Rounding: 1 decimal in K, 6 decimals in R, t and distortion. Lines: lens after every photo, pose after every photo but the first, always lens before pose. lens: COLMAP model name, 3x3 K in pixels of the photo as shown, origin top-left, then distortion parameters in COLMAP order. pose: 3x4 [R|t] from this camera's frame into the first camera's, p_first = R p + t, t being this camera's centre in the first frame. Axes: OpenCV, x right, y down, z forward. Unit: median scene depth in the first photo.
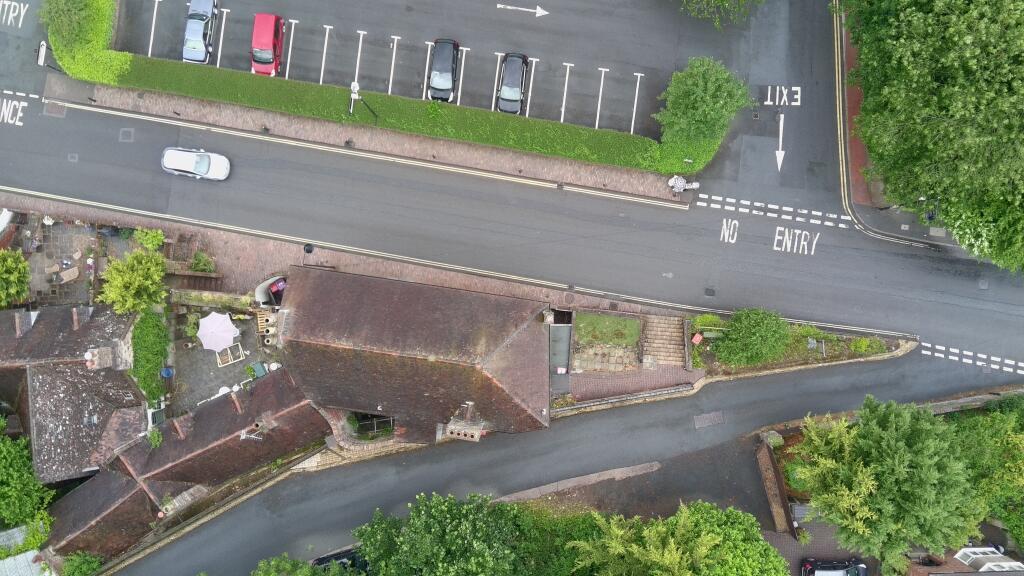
lens RADIAL K [[835.0, 0, 514.9], [0, 835.0, 281.9], [0, 0, 1]] dist [0.041139, -0.096611]
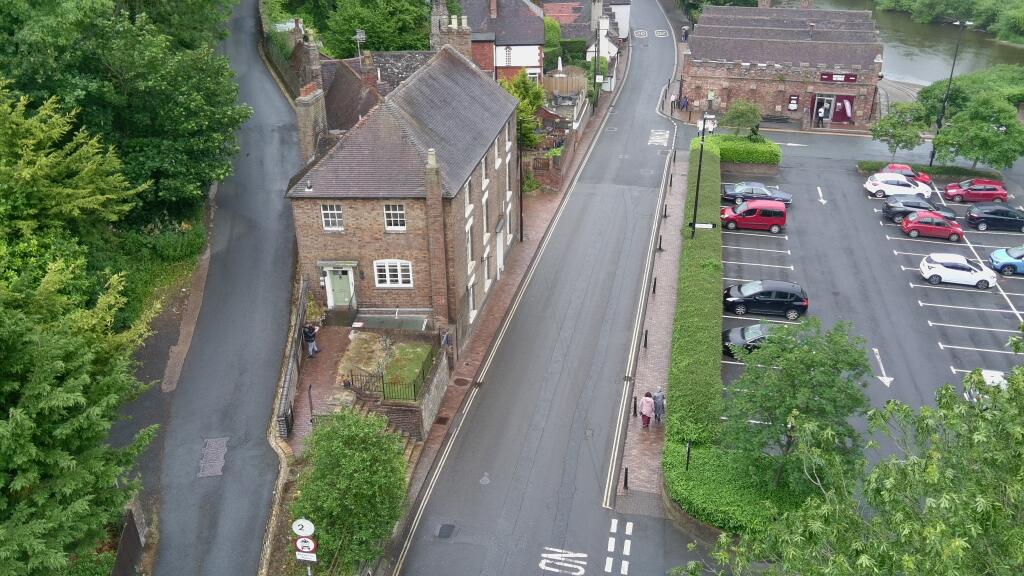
lens RADIAL K [[835.0, 0, 509.6], [0, 835.0, 290.6], [0, 0, 1]] dist [0.041139, -0.096611]
pose [[-0.049289, 0.487982, -0.871461, 0.629555], [-0.998569, -0.005969, 0.053136, -0.055639], [0.020728, 0.872833, 0.487578, 0.625149]]
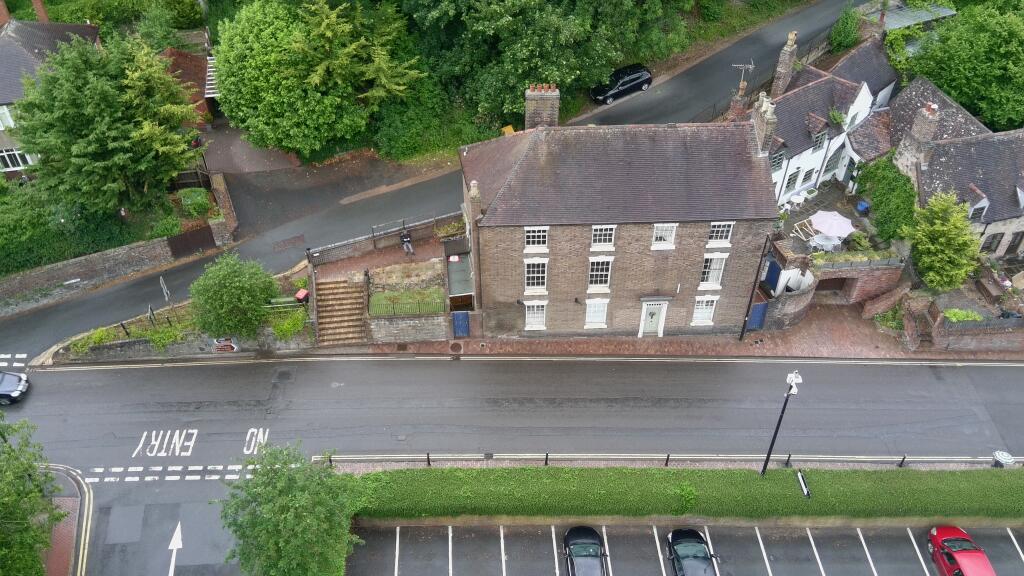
lens RADIAL K [[835.0, 0, 520.2], [0, 835.0, 287.8], [0, 0, 1]] dist [0.041139, -0.096611]
pose [[-0.981882, 0.145249, -0.121698, 0.097985], [-0.187952, -0.664772, 0.723016, -0.567388], [0.024116, 0.732790, 0.680028, 0.404330]]
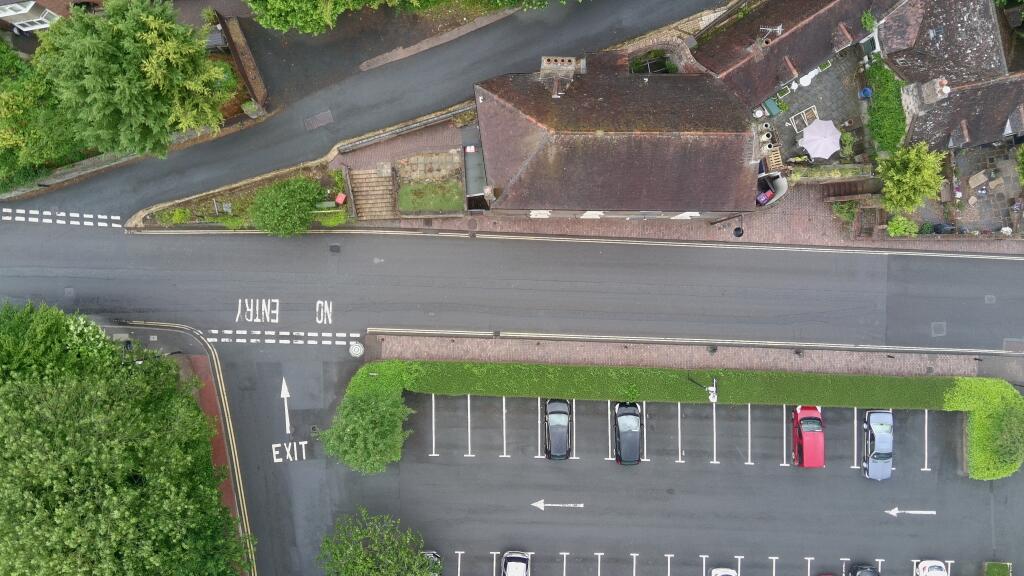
lens RADIAL K [[835.0, 0, 517.0], [0, 835.0, 291.3], [0, 0, 1]] dist [0.041139, -0.096611]
pose [[-0.990783, 0.133062, 0.025377, -0.001885], [-0.133290, -0.991049, -0.007513, -0.060738], [0.024150, -0.010827, 0.999650, 0.001427]]
